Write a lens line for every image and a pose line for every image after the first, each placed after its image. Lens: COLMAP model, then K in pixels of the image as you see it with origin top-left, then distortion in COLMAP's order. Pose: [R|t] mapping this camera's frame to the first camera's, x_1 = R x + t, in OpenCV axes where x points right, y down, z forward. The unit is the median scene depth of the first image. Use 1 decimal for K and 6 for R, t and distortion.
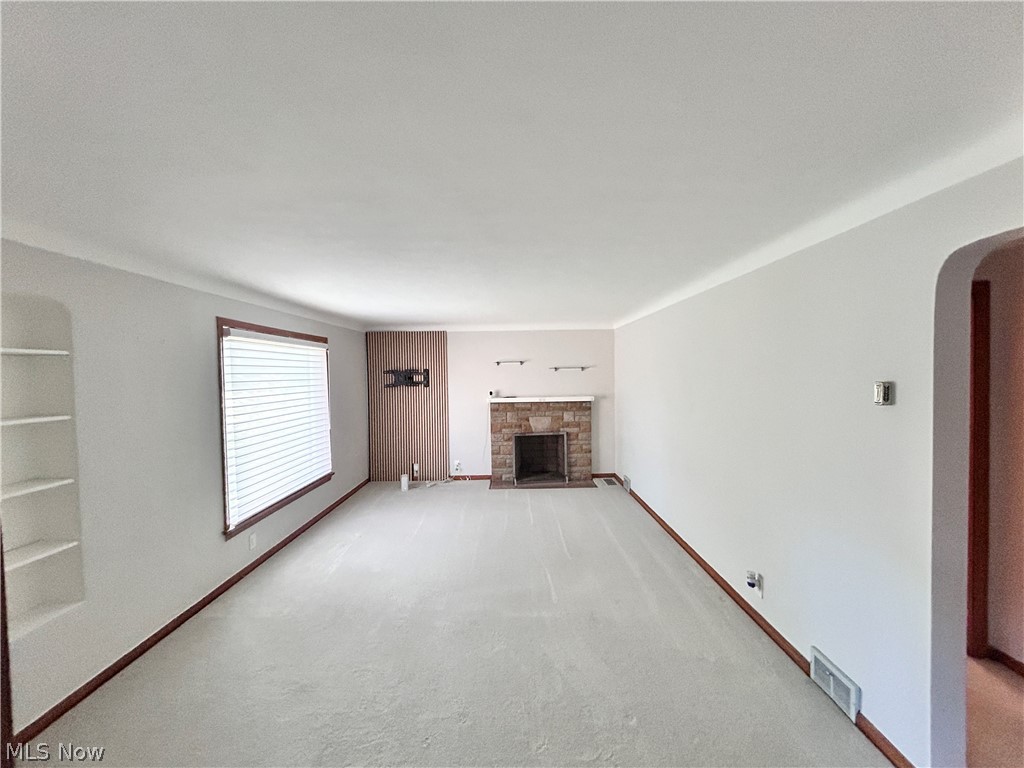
lens RADIAL K [[414.7, 0, 512.5], [0, 414.7, 381.7], [0, 0, 1]] dist [0.002428, 0.000697]
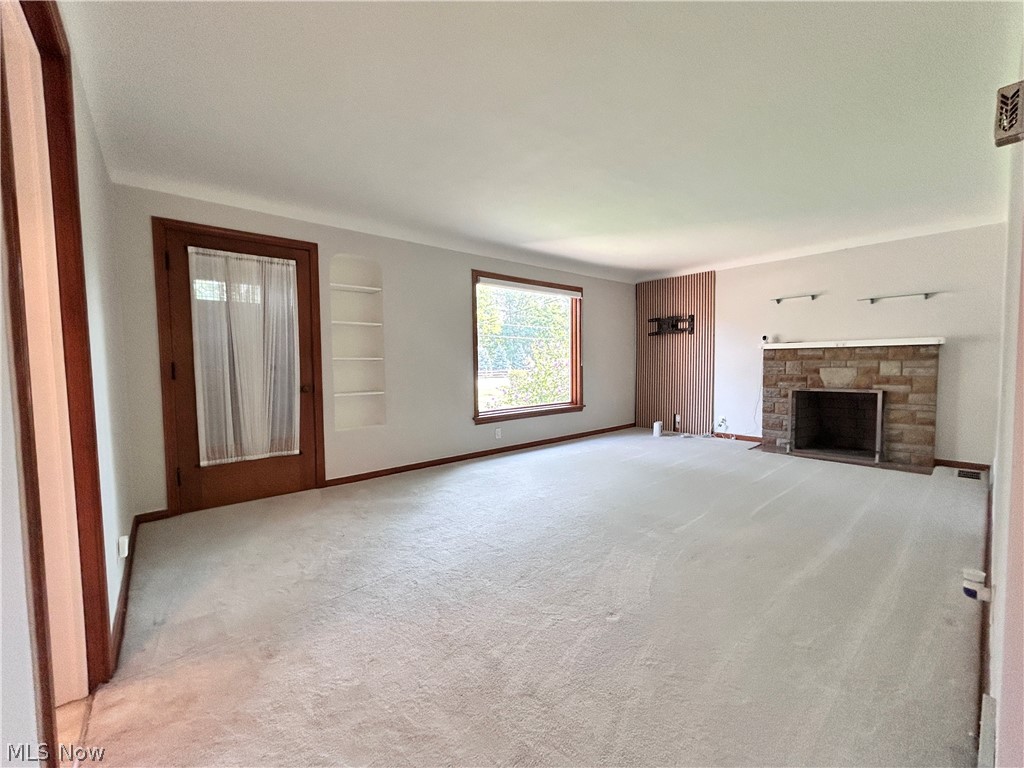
lens RADIAL K [[414.7, 0, 509.6], [0, 414.7, 385.0], [0, 0, 1]] dist [0.002428, 0.000697]
pose [[0.644312, 0.053039, -0.762921, 0.254557], [-0.016831, 0.998334, 0.055191, 0.084186], [0.764577, -0.022720, 0.644131, 0.081870]]
